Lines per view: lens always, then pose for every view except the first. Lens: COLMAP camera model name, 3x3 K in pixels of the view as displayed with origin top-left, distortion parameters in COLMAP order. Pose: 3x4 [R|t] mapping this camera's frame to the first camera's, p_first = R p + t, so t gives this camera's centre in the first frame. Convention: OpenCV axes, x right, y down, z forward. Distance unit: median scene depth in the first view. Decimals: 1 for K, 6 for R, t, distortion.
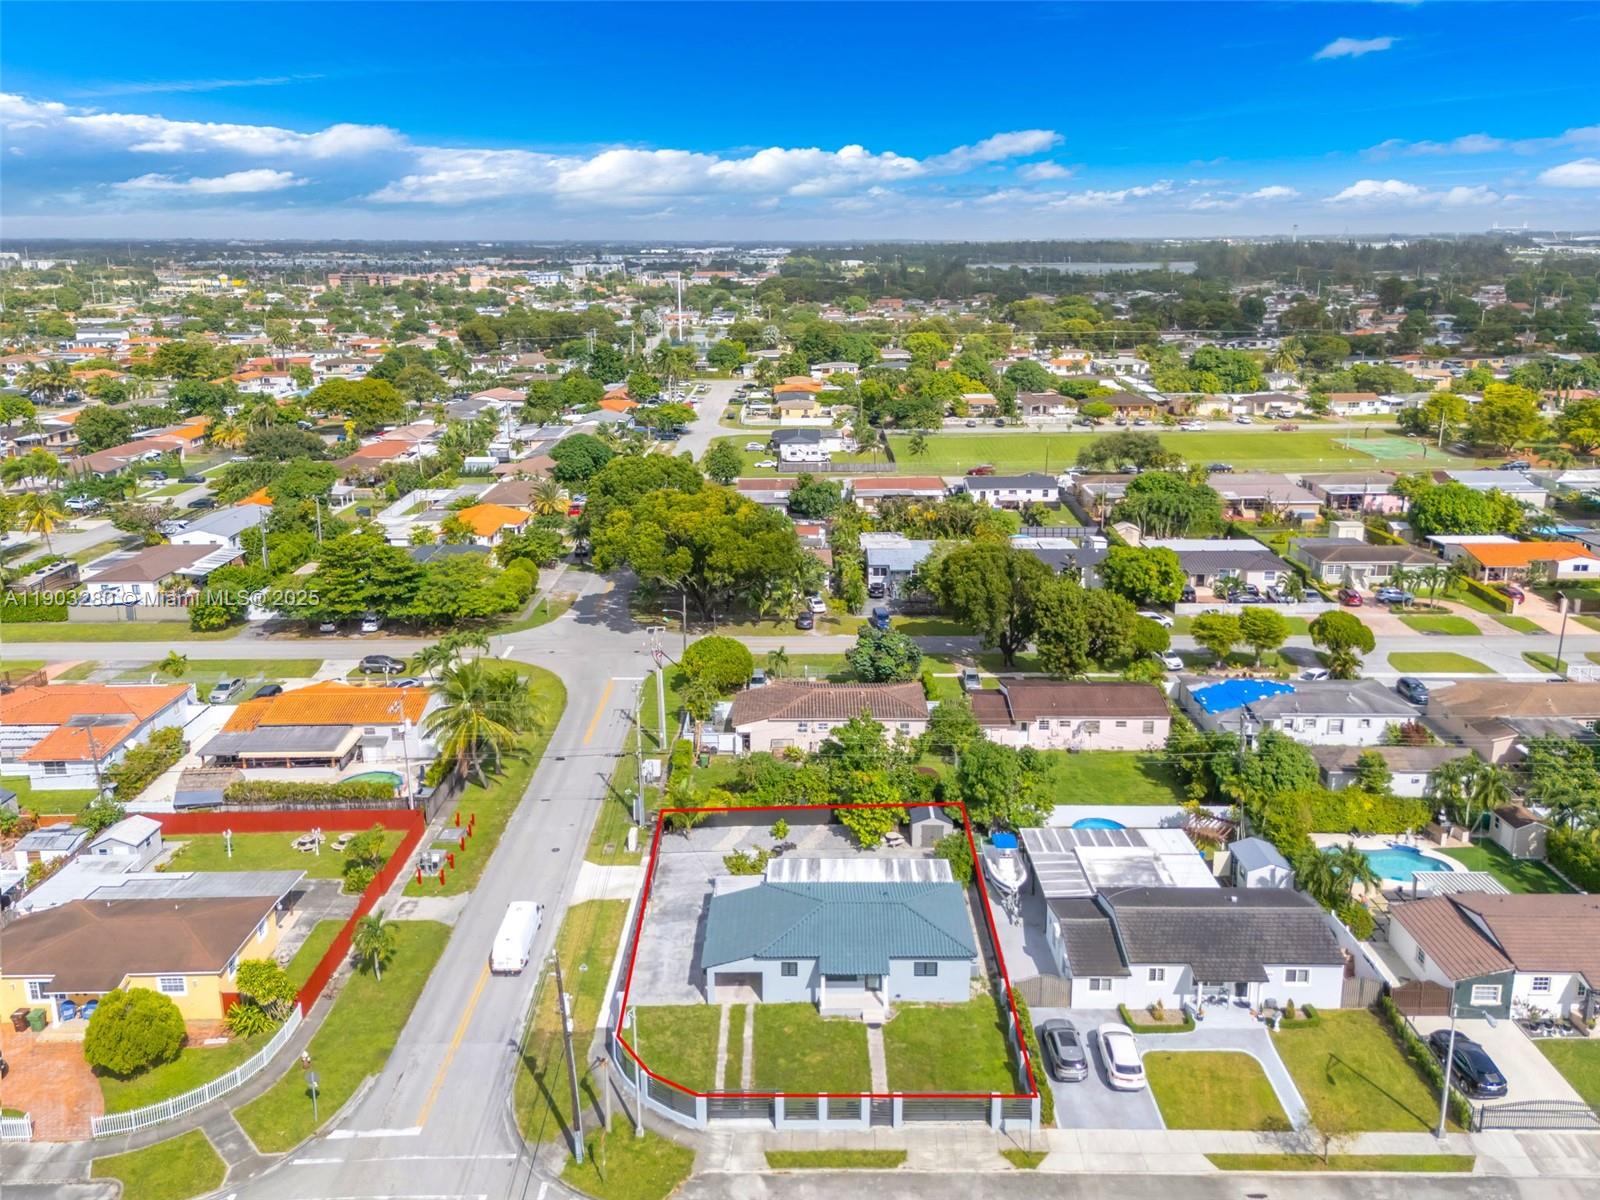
lens RADIAL K [[1176.1, 0, 803.0], [0, 1176.1, 601.6], [0, 0, 1]] dist [0.045295, -0.005035]
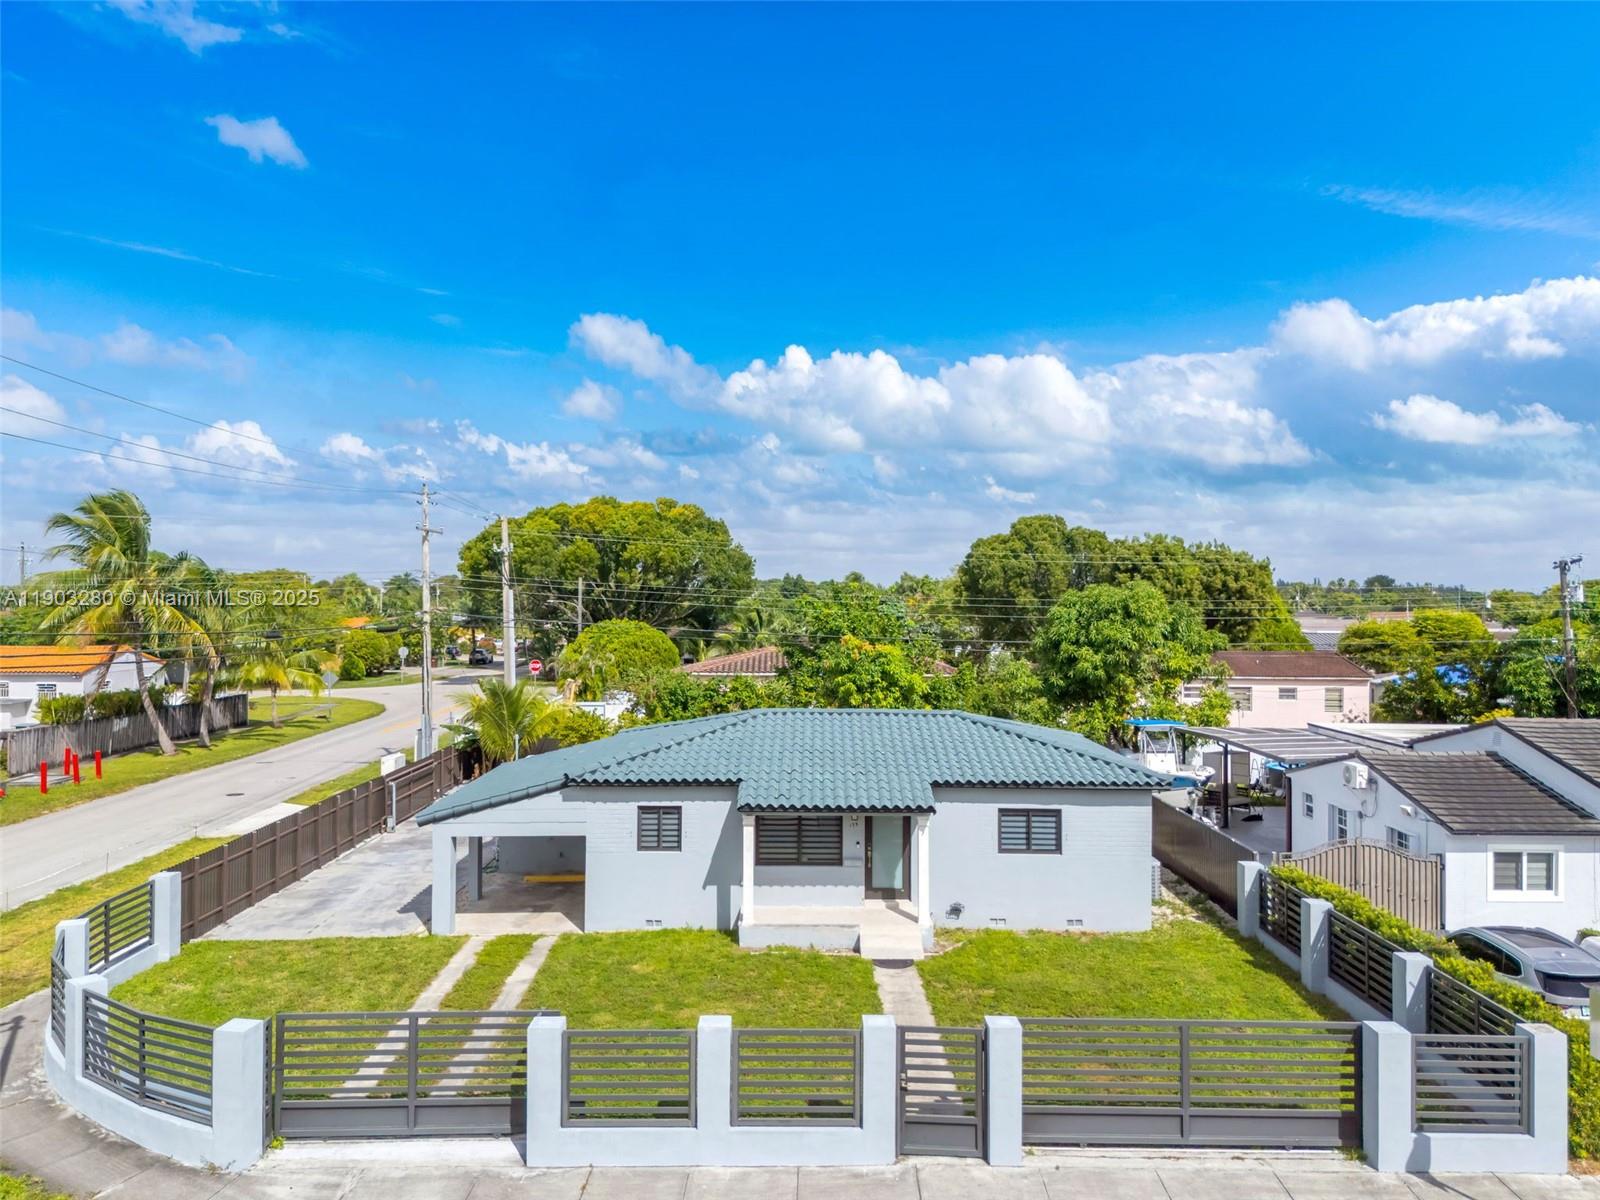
lens RADIAL K [[1176.1, 0, 803.0], [0, 1176.1, 601.6], [0, 0, 1]] dist [0.045295, -0.005035]
pose [[0.999794, 0.017006, 0.011036, 0.018908], [-0.013118, 0.957721, -0.287399, 0.237780], [-0.015457, 0.287195, 0.957748, 0.427589]]
